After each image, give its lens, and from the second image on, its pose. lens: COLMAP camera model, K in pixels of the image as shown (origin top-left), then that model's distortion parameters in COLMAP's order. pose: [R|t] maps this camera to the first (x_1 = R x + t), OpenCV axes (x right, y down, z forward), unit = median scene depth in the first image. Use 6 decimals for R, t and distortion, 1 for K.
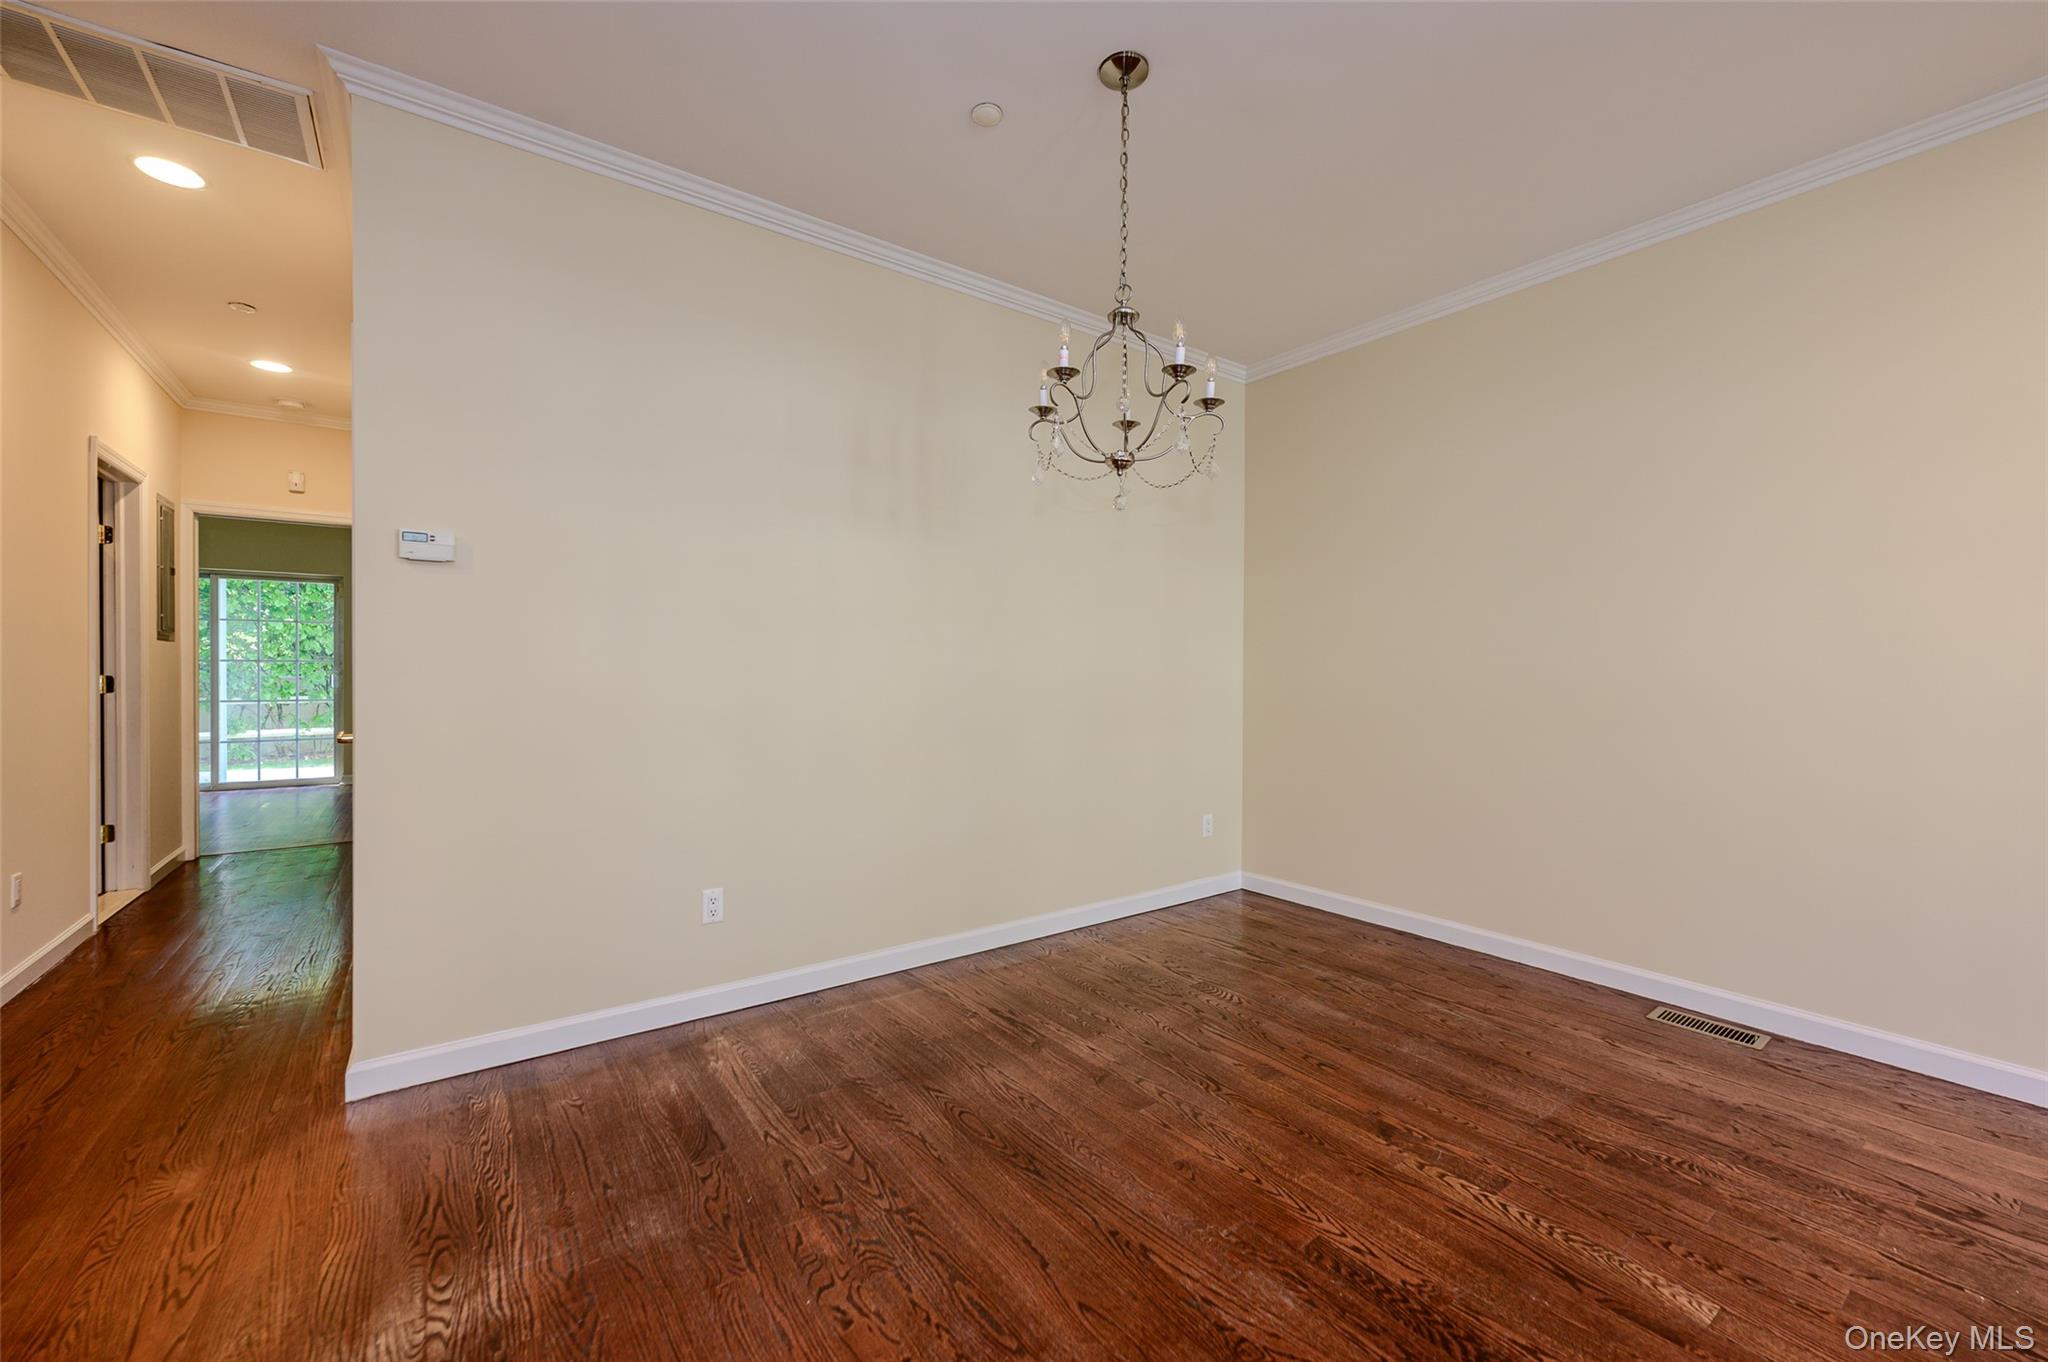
lens RADIAL K [[817.1, 0, 1043.6], [0, 817.1, 677.7], [0, 0, 1]] dist [-0.000992, -0.000678]
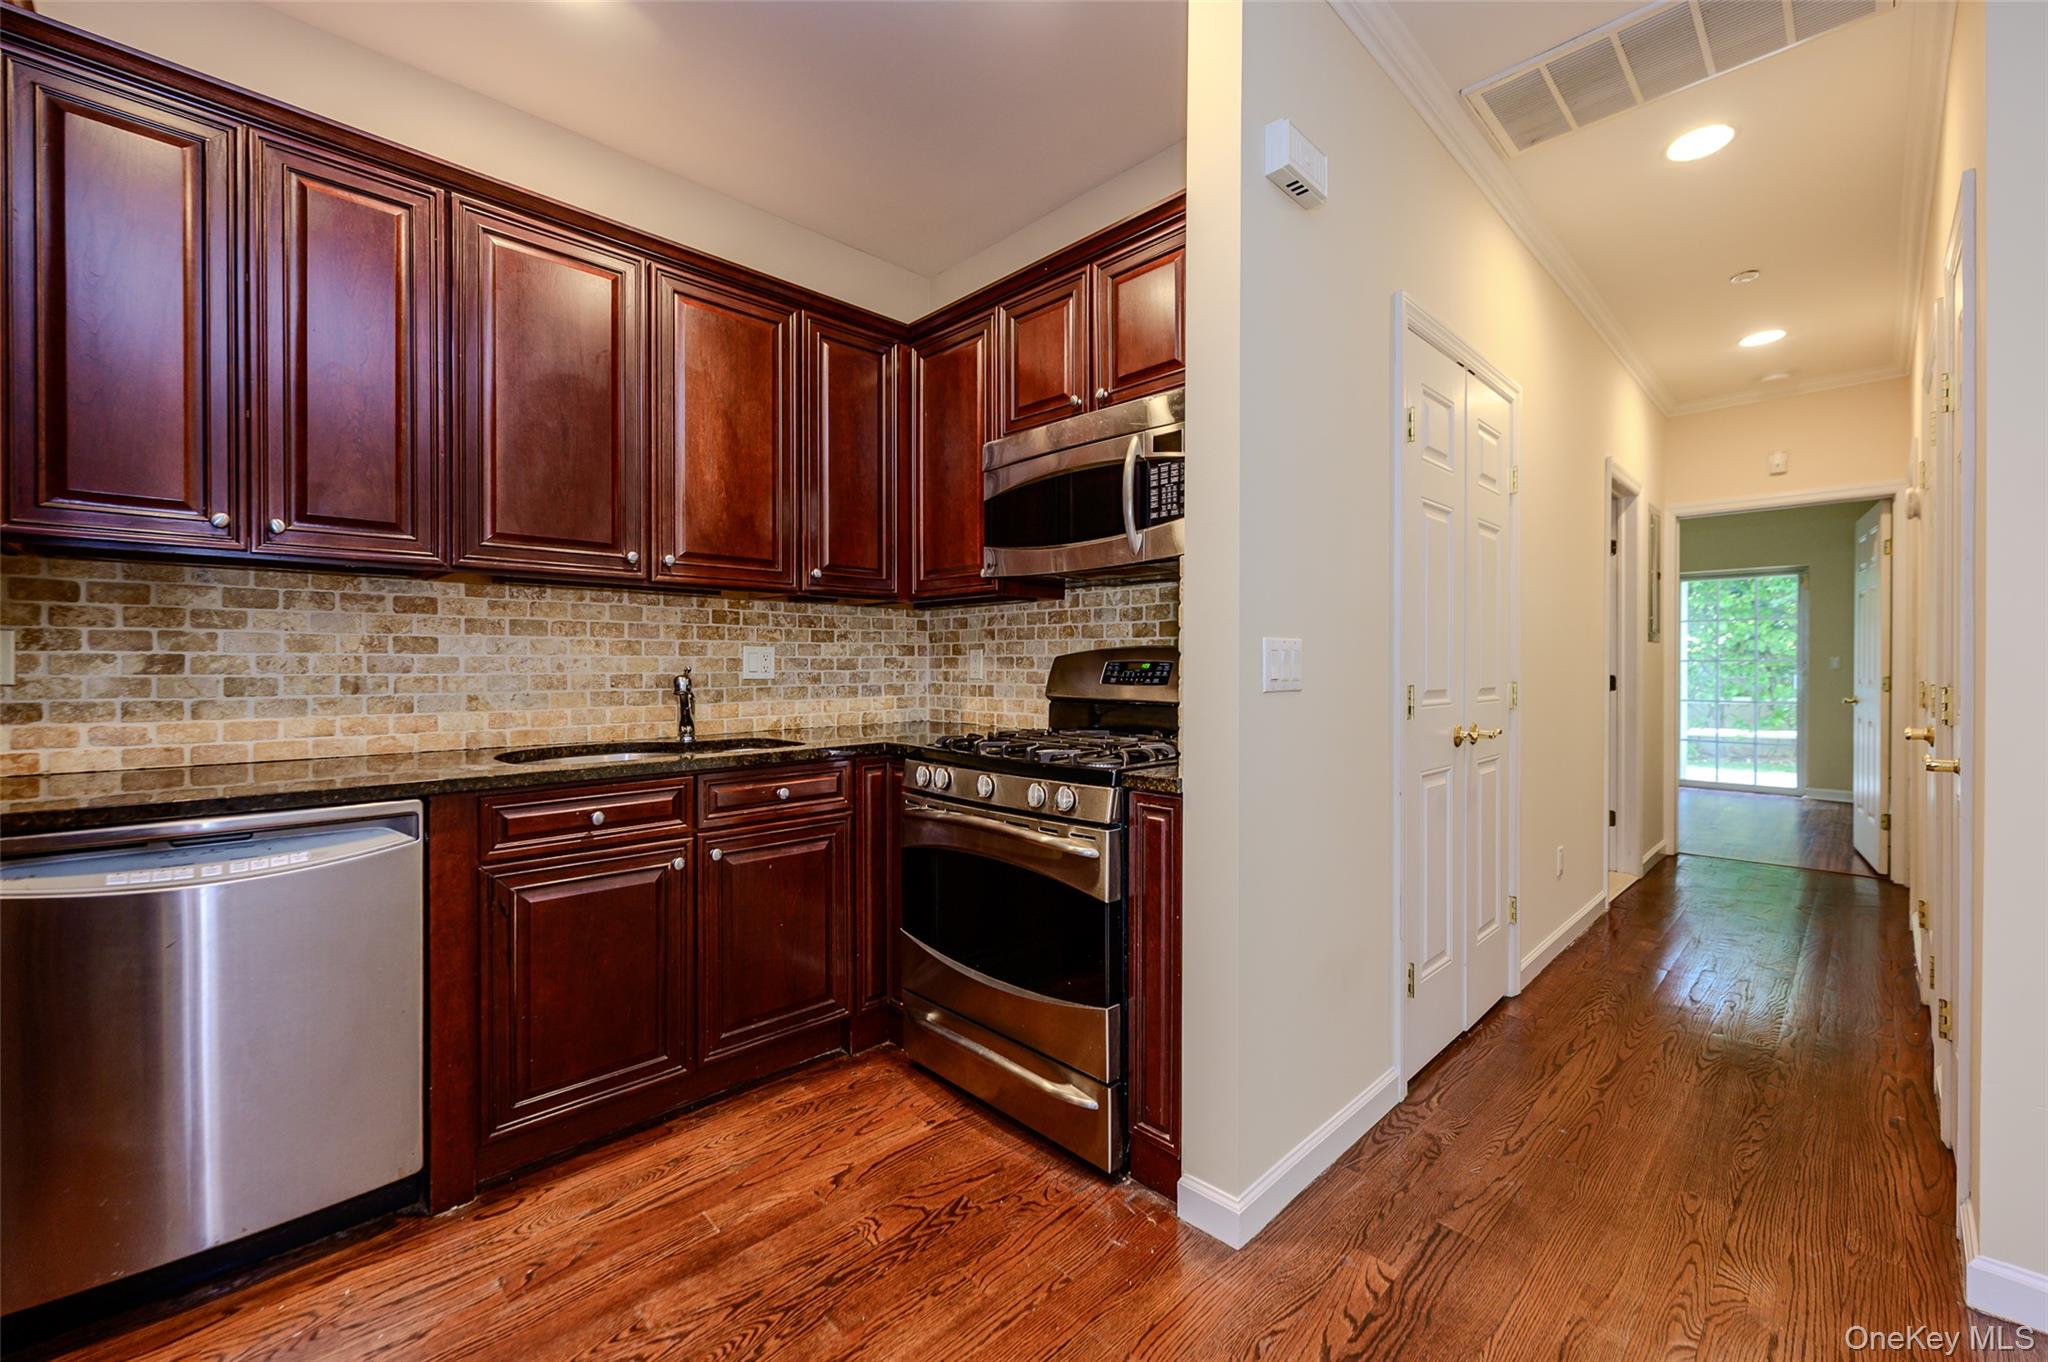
lens RADIAL K [[817.1, 0, 1015.9], [0, 817.1, 672.0], [0, 0, 1]] dist [-0.000992, -0.000678]
pose [[0.118314, 0.000628, -0.992976, -0.127947], [-0.007896, 0.999969, -0.000308, -0.000610], [0.992945, 0.007877, 0.118315, 0.059619]]
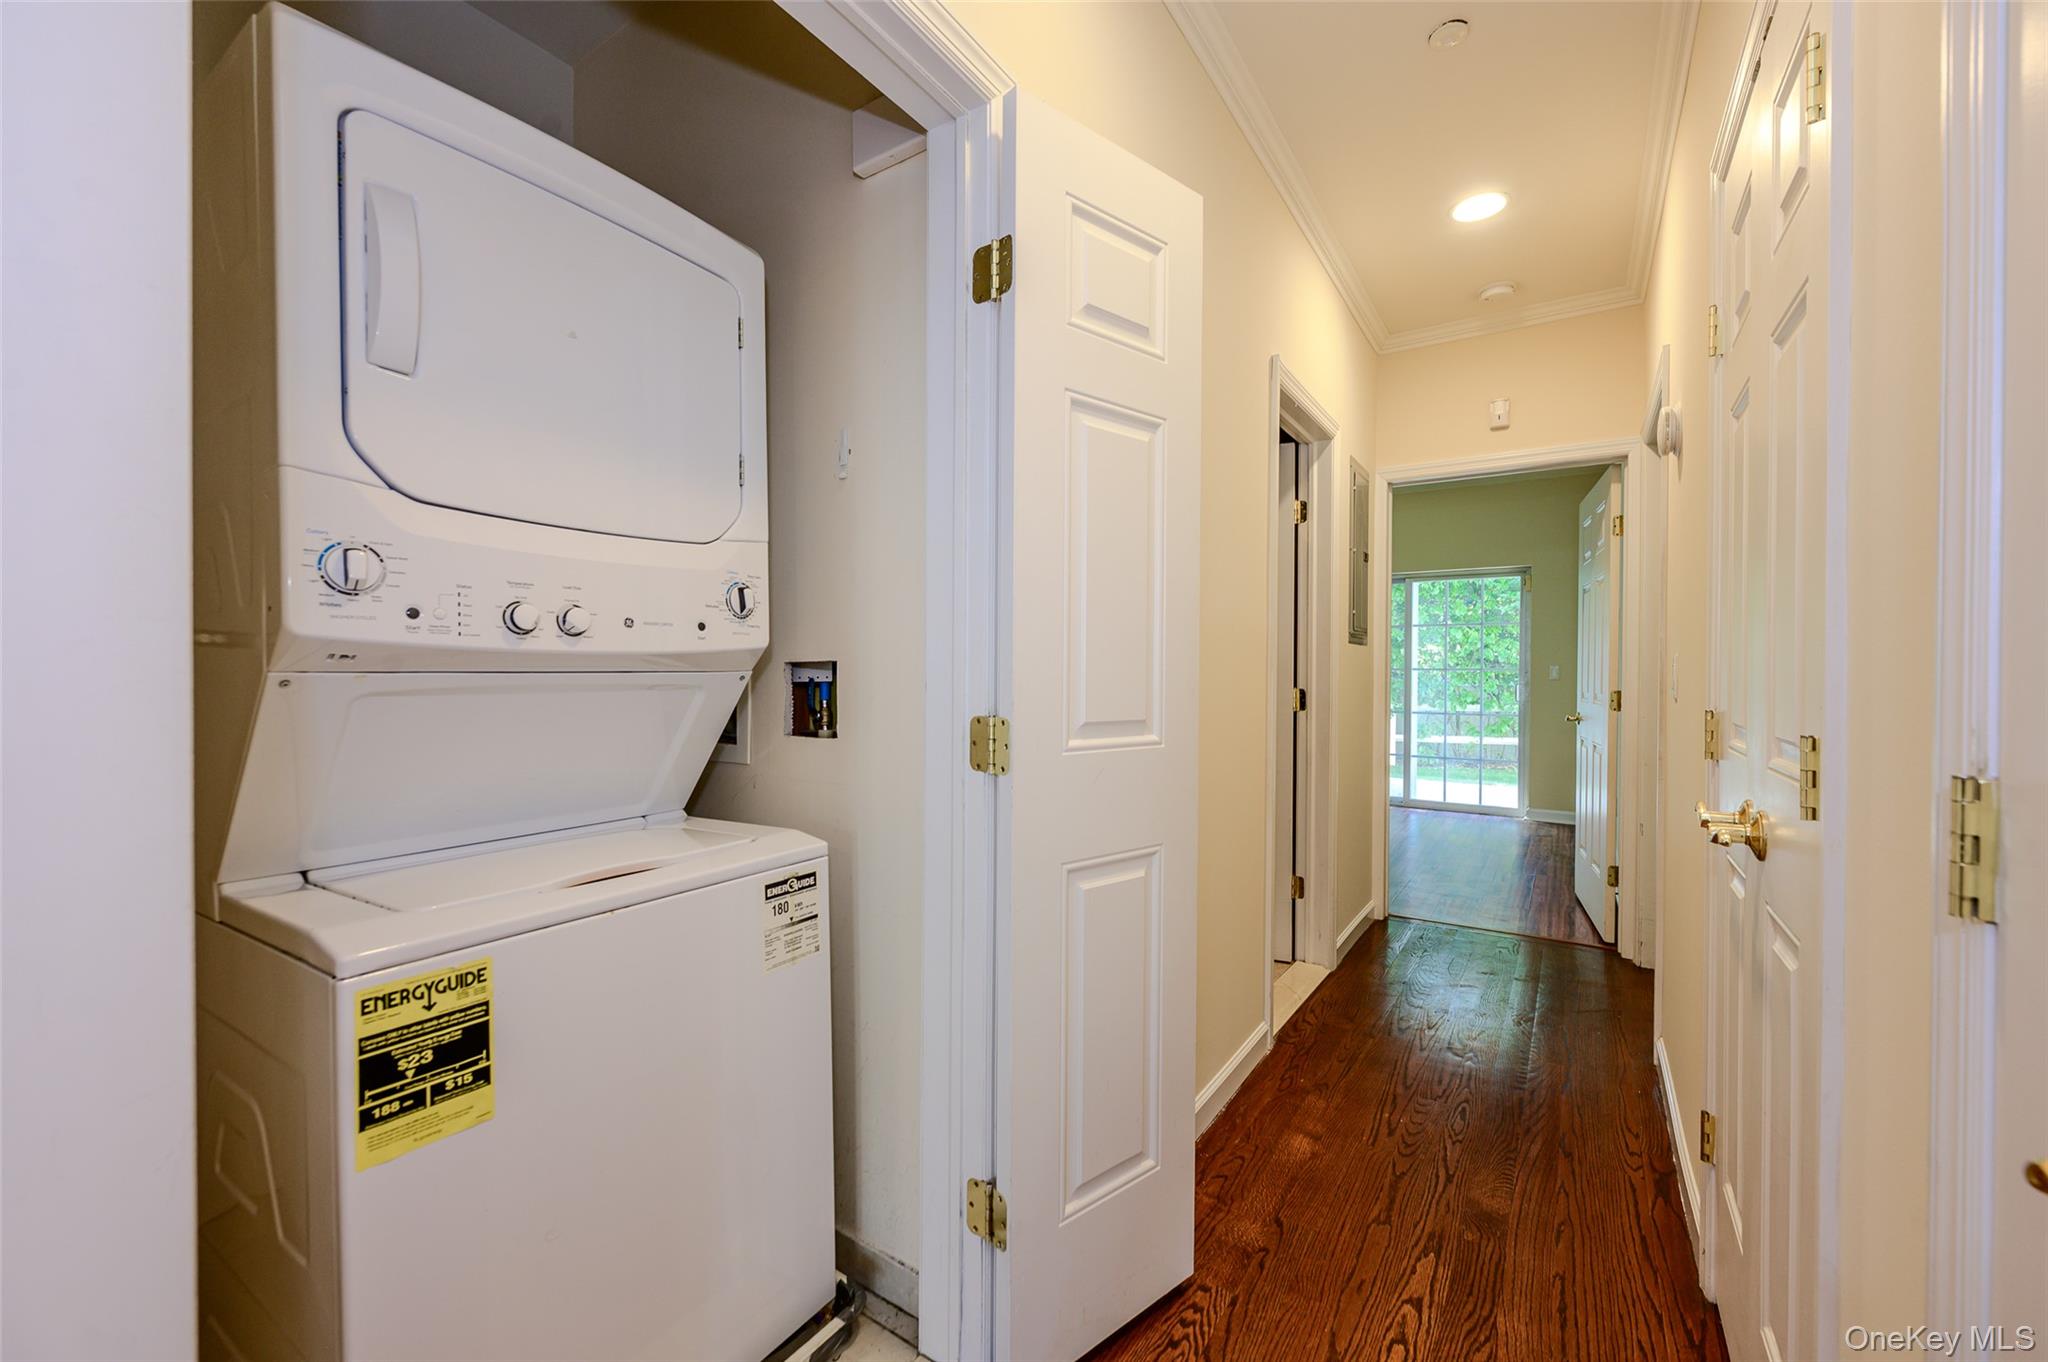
lens RADIAL K [[817.1, 0, 1026.5], [0, 817.1, 683.4], [0, 0, 1]] dist [-0.000992, -0.000678]
pose [[0.331906, 0.008687, -0.943272, -0.428537], [-0.010498, 0.999930, 0.005515, -0.008829], [0.943254, 0.008072, 0.331974, 0.426962]]
